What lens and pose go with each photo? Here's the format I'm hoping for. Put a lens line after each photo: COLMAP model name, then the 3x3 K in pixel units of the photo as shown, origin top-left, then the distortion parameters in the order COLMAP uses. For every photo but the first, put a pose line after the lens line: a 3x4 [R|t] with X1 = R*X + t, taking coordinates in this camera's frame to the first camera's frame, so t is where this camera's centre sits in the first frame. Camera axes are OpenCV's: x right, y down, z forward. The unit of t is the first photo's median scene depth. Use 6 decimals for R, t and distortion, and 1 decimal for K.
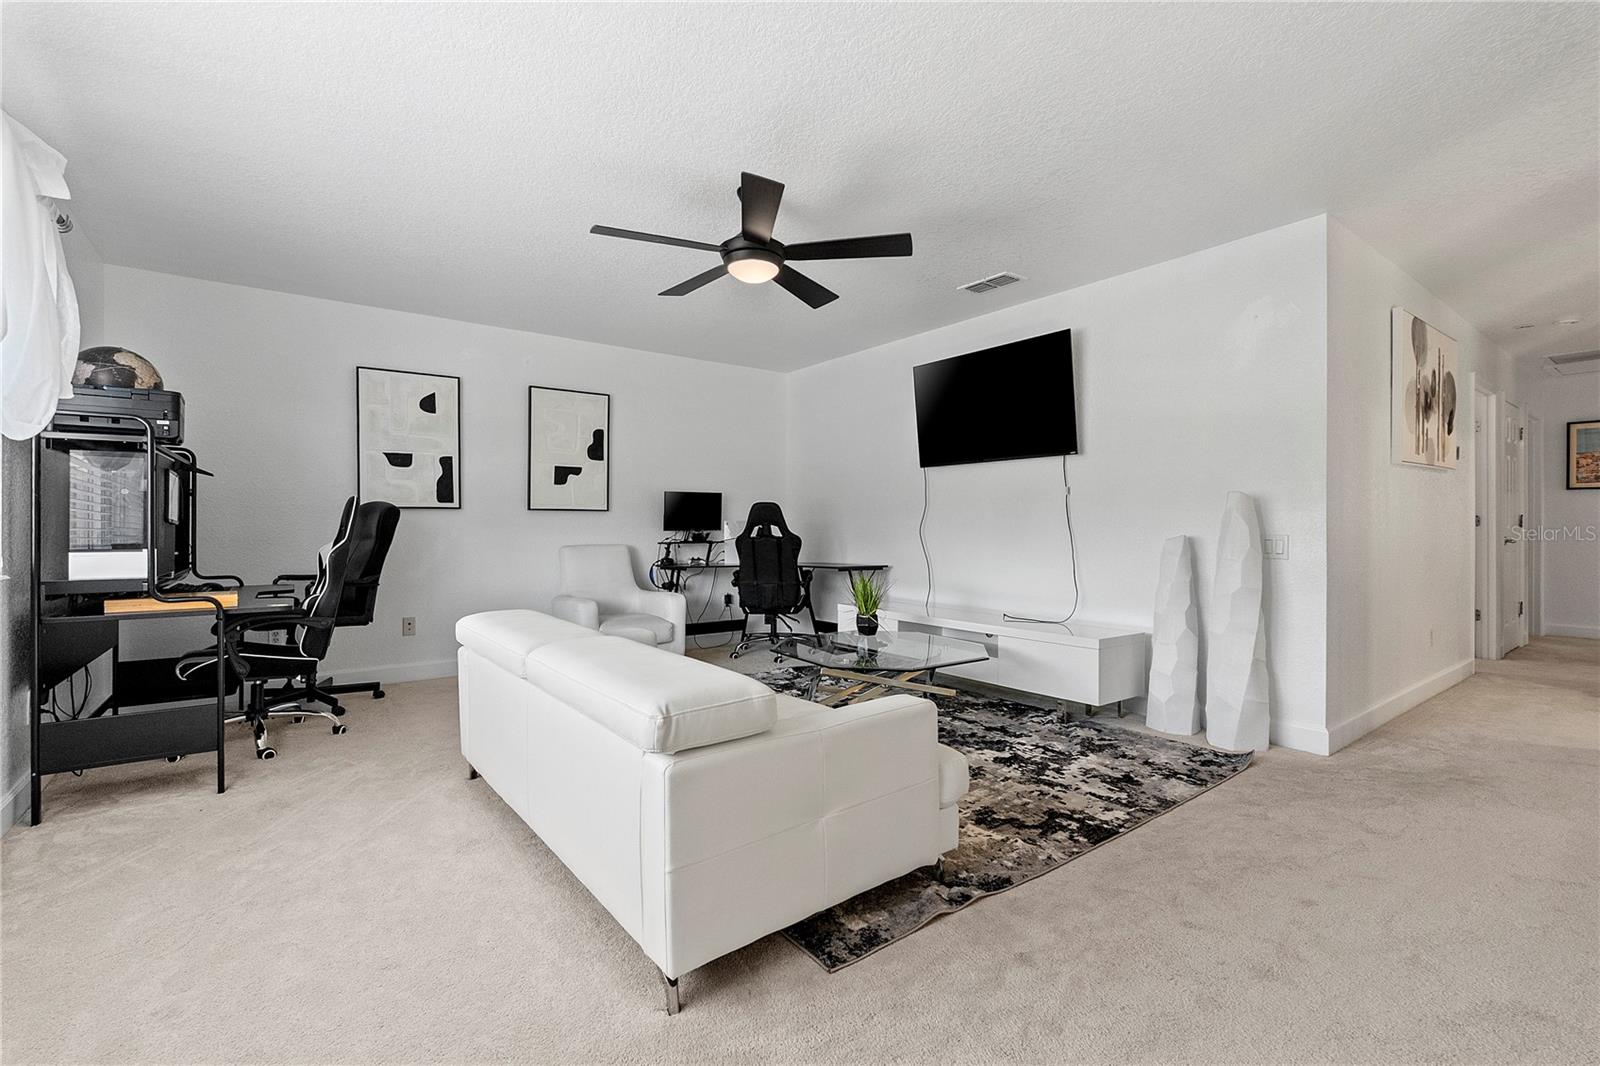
lens RADIAL K [[709.9, 0, 798.3], [0, 709.9, 530.8], [0, 0, 1]] dist [-0.003800, 0.000669]
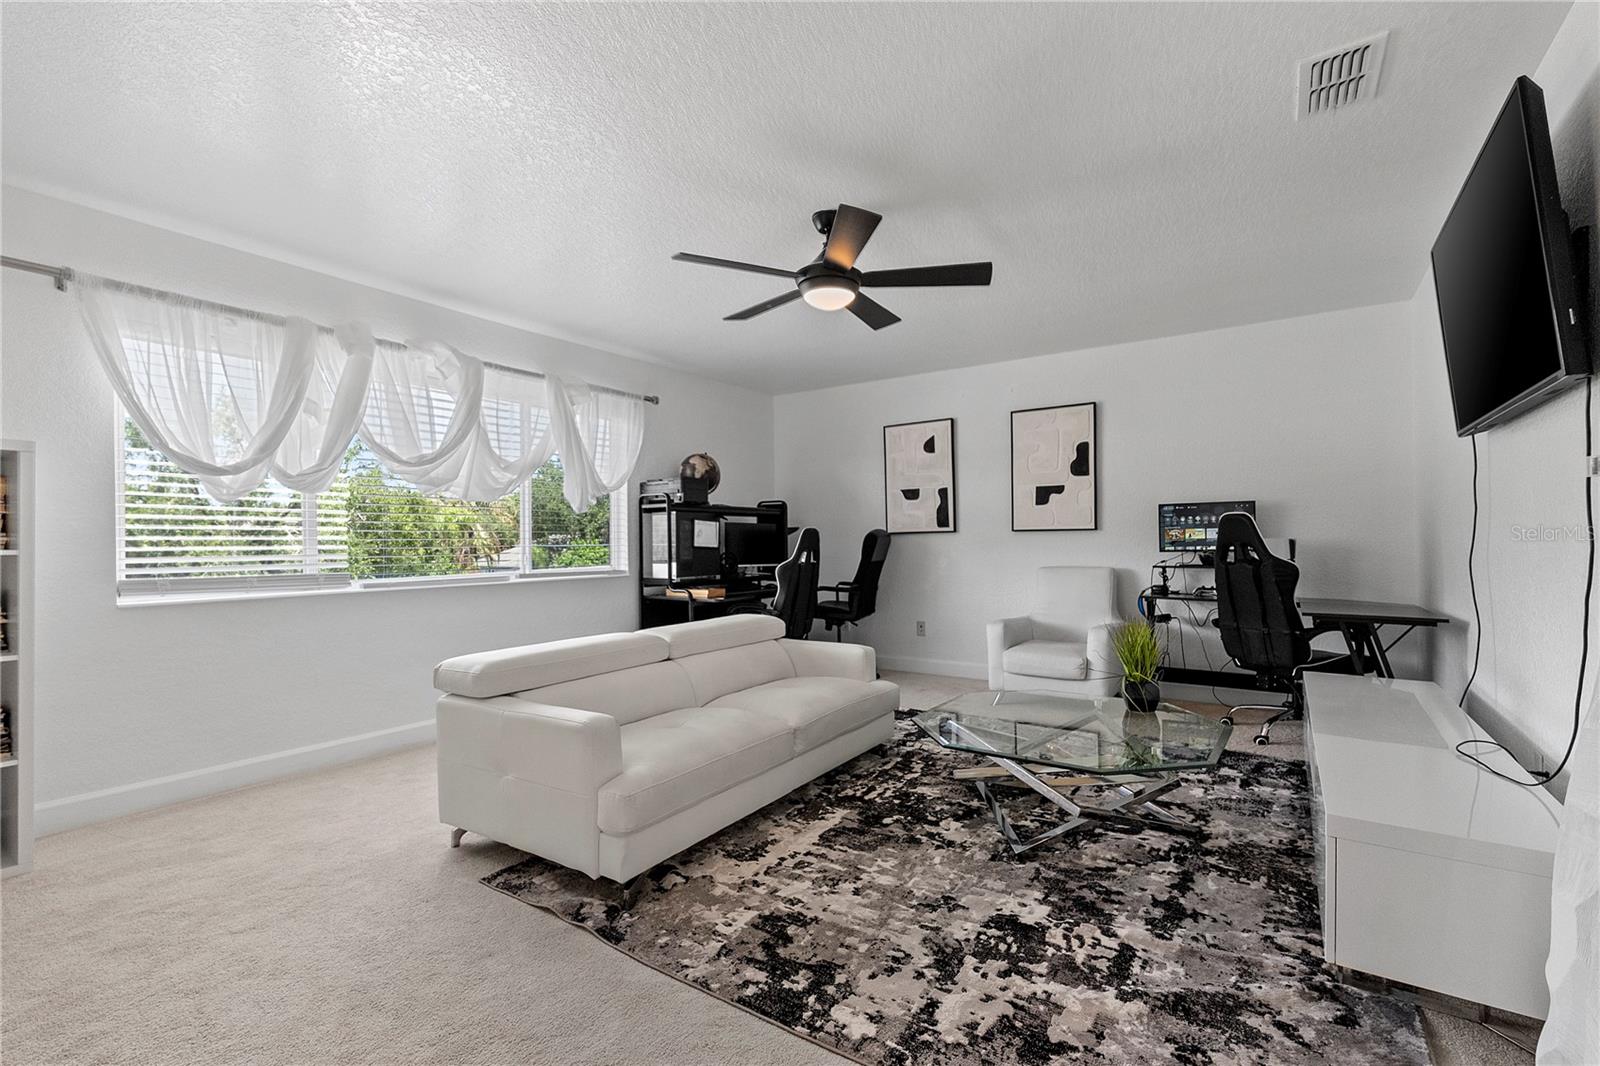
lens RADIAL K [[709.9, 0, 798.6], [0, 709.9, 539.6], [0, 0, 1]] dist [-0.003800, 0.000669]
pose [[0.316467, -0.010068, -0.948550, 0.835282], [0.003295, 0.999949, -0.009514, -0.013996], [0.948598, -0.000115, 0.316484, 0.618369]]
